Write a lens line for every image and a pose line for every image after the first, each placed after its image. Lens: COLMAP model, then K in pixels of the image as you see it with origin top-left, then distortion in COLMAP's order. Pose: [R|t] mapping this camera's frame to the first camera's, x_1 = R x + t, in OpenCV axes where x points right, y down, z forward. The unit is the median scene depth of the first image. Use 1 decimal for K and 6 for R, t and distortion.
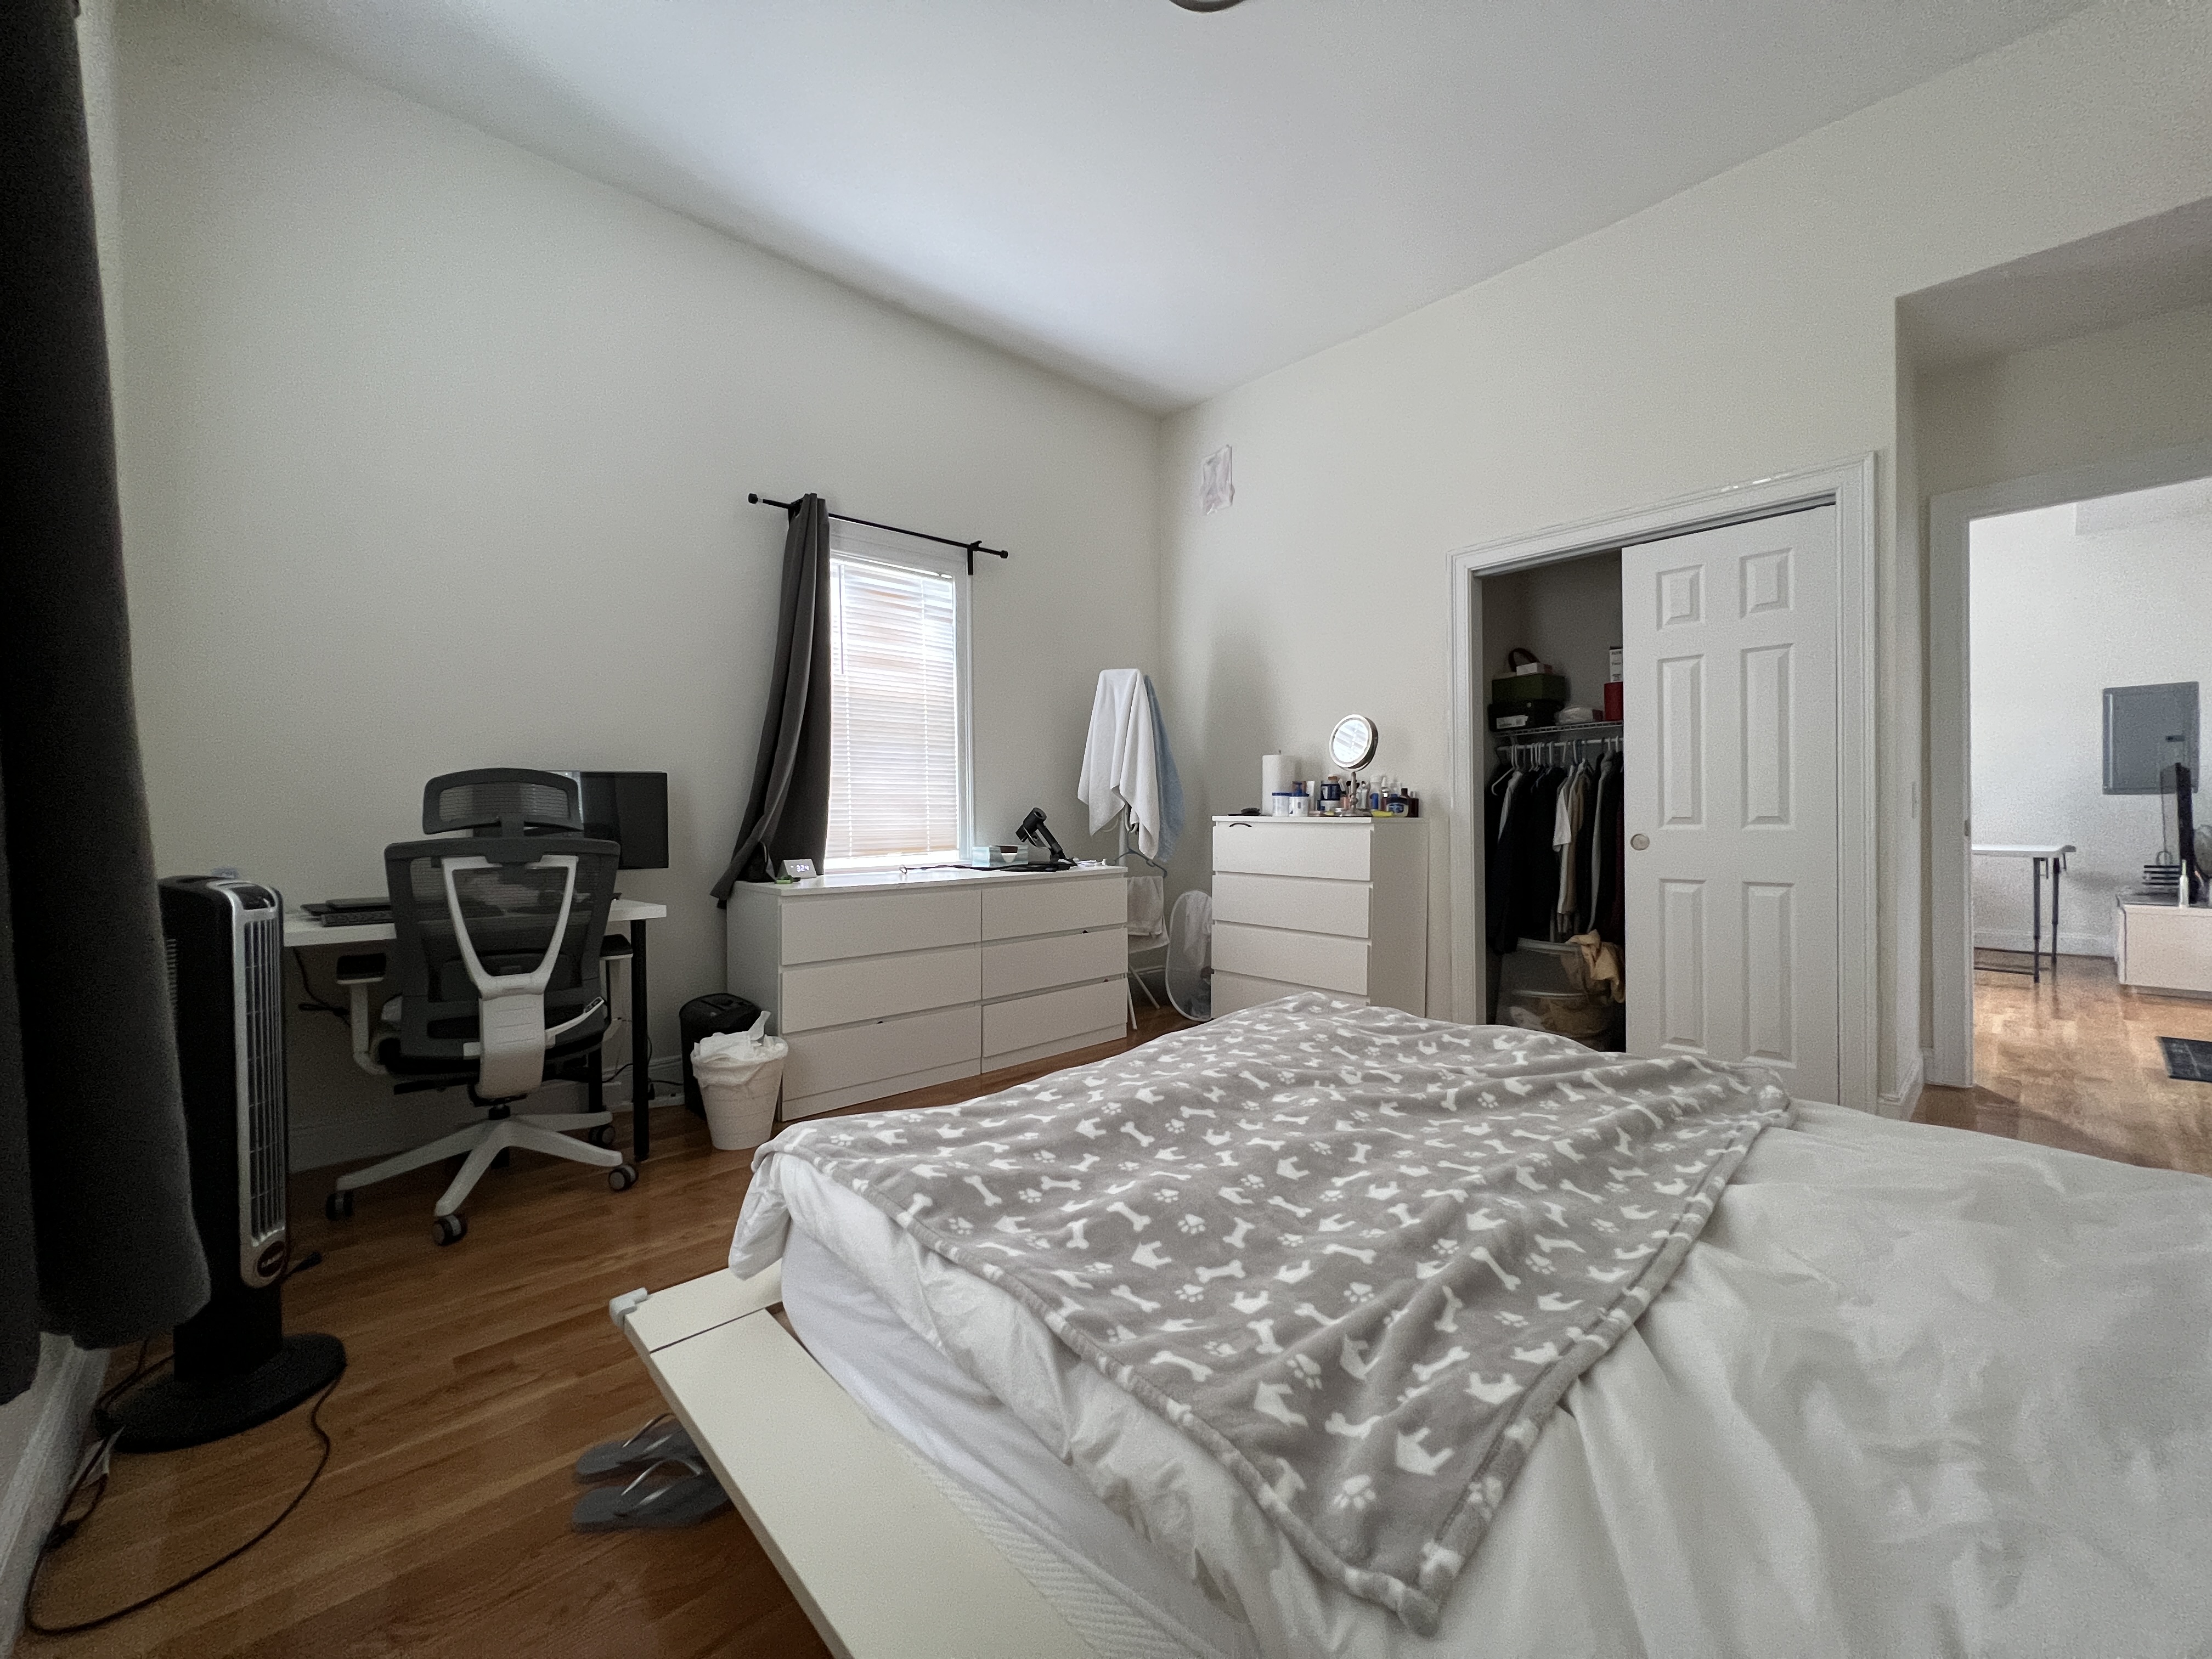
lens RADIAL K [[883.1, 0, 1099.0], [0, 883.1, 826.5], [0, 0, 1]] dist [-0.000003, 0.000014]
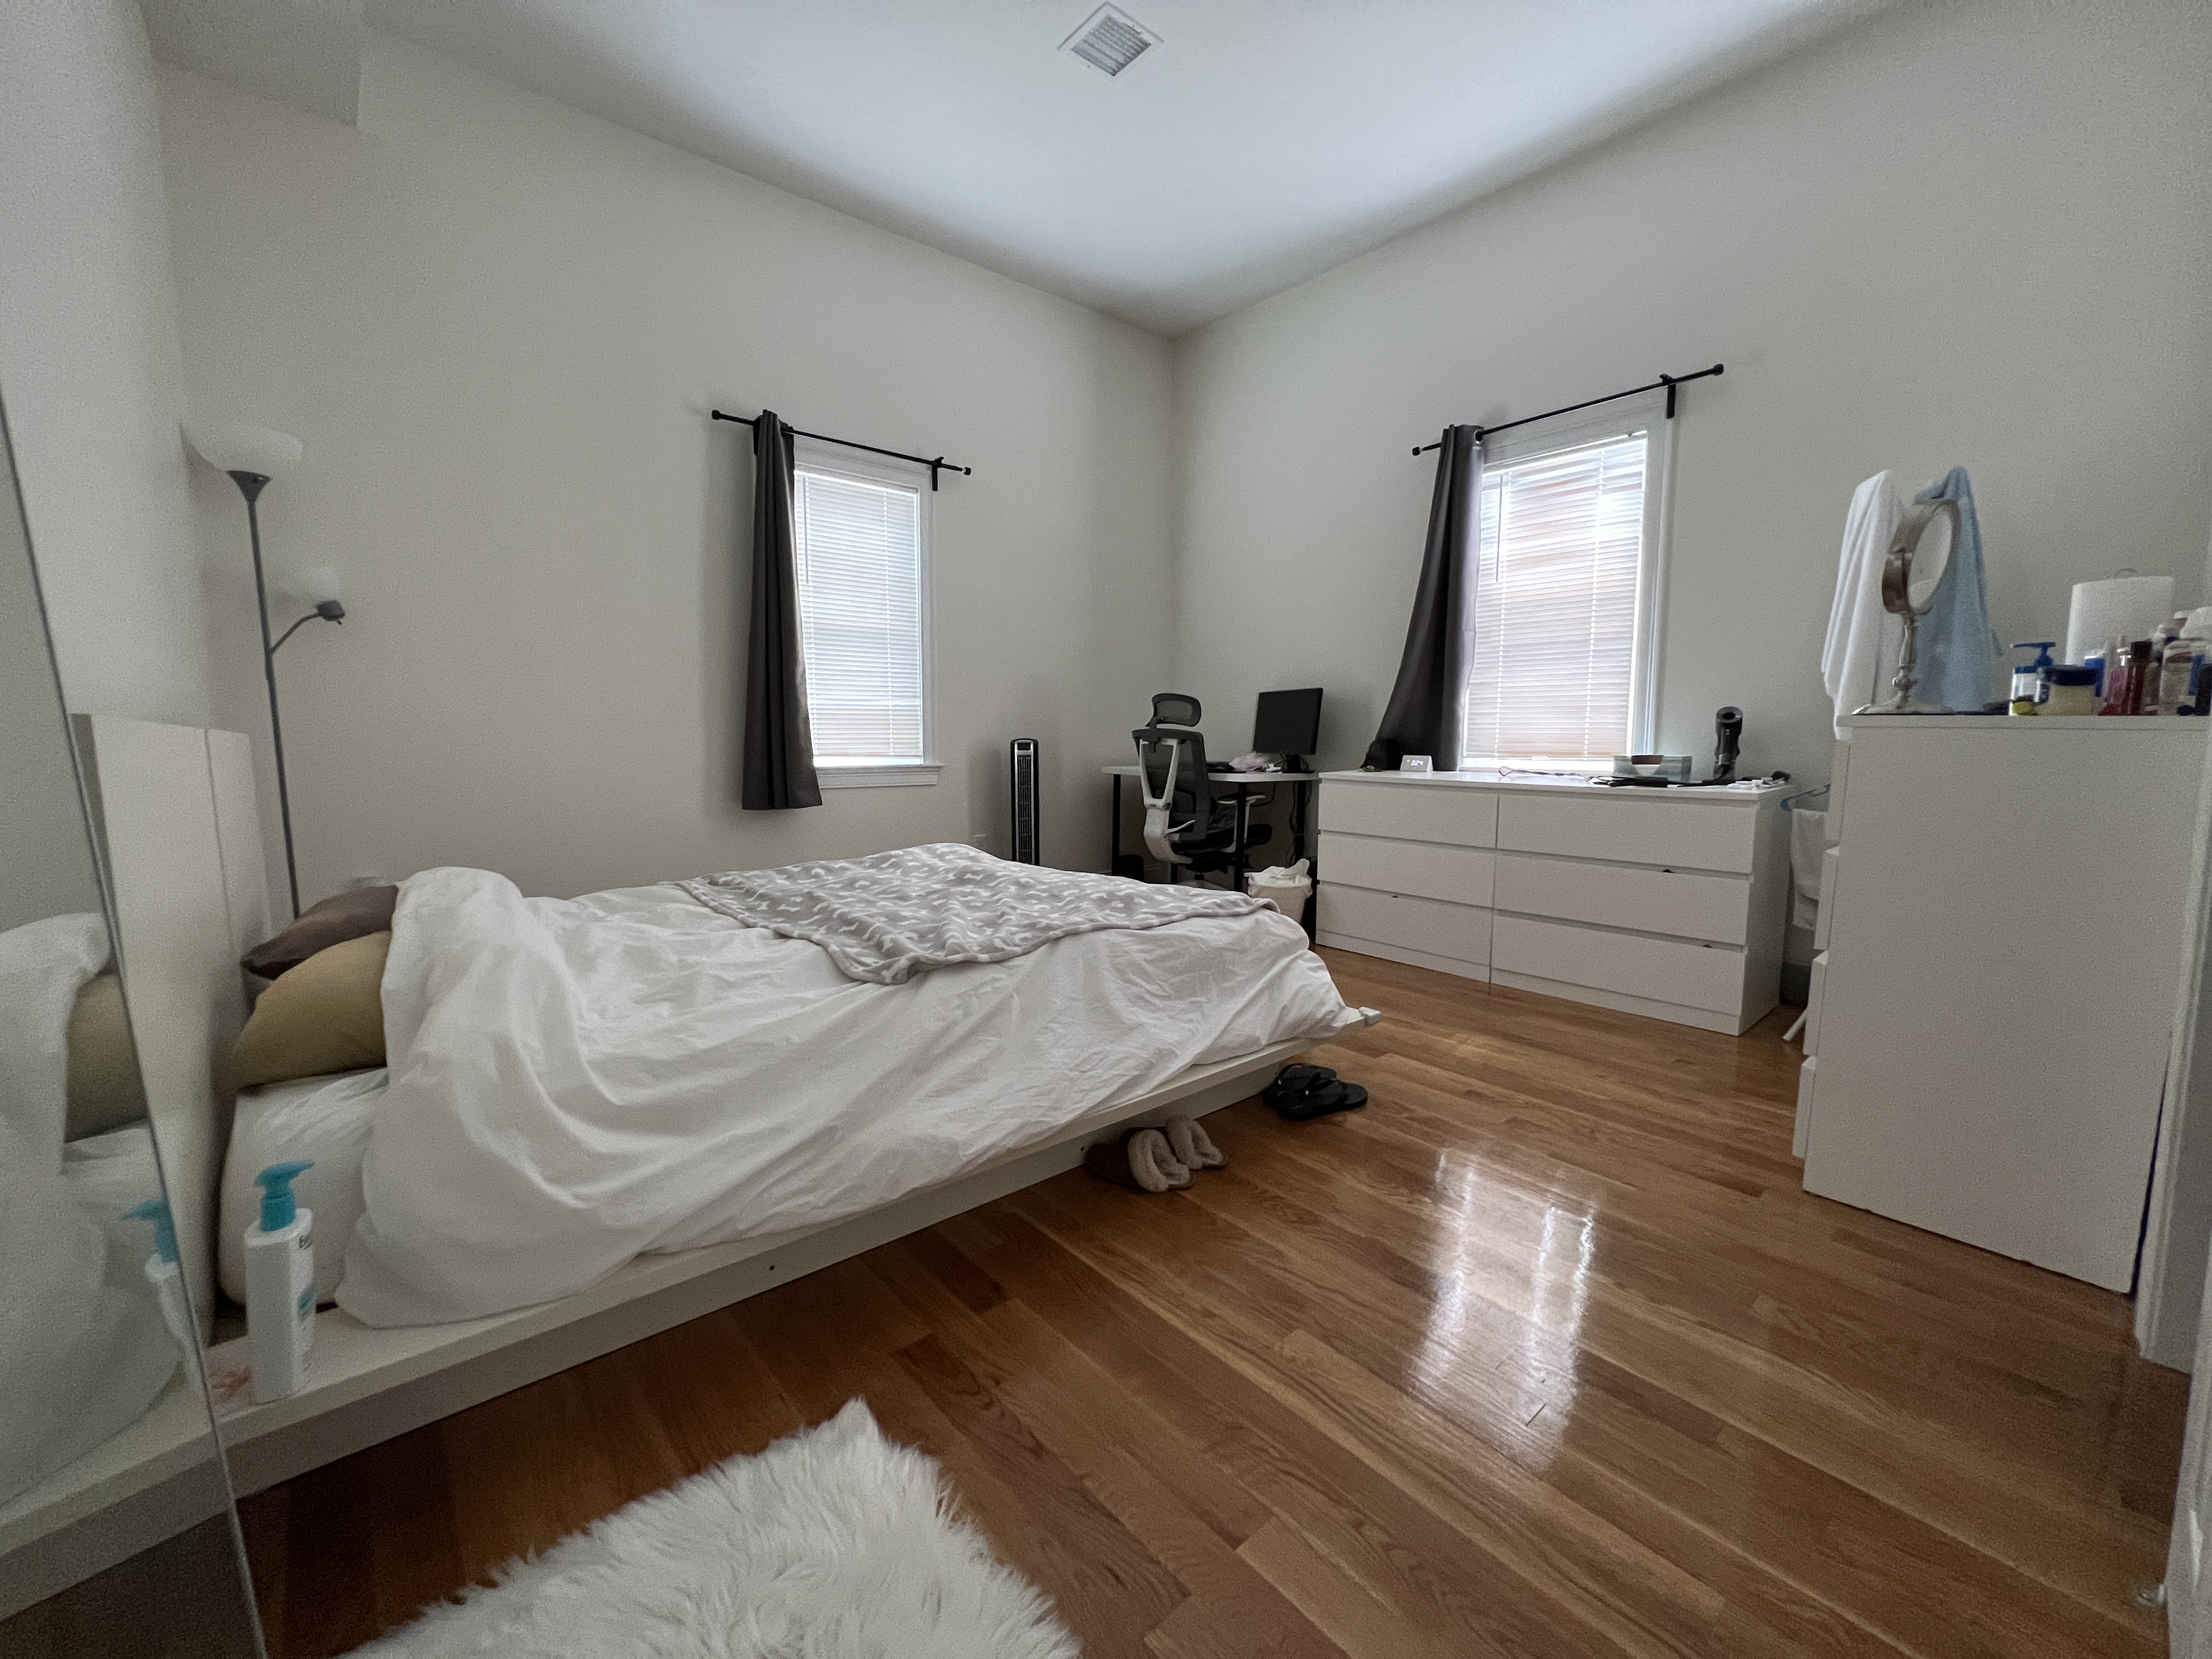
lens RADIAL K [[891.8, 0, 1106.0], [0, 891.8, 829.5], [0, 0, 1]] dist [-0.000406, -0.000074]
pose [[-0.040771, 0.127245, -0.991033, 0.834326], [-0.010365, 0.991751, 0.127763, -0.011656], [0.999115, 0.015481, -0.039116, 0.594813]]
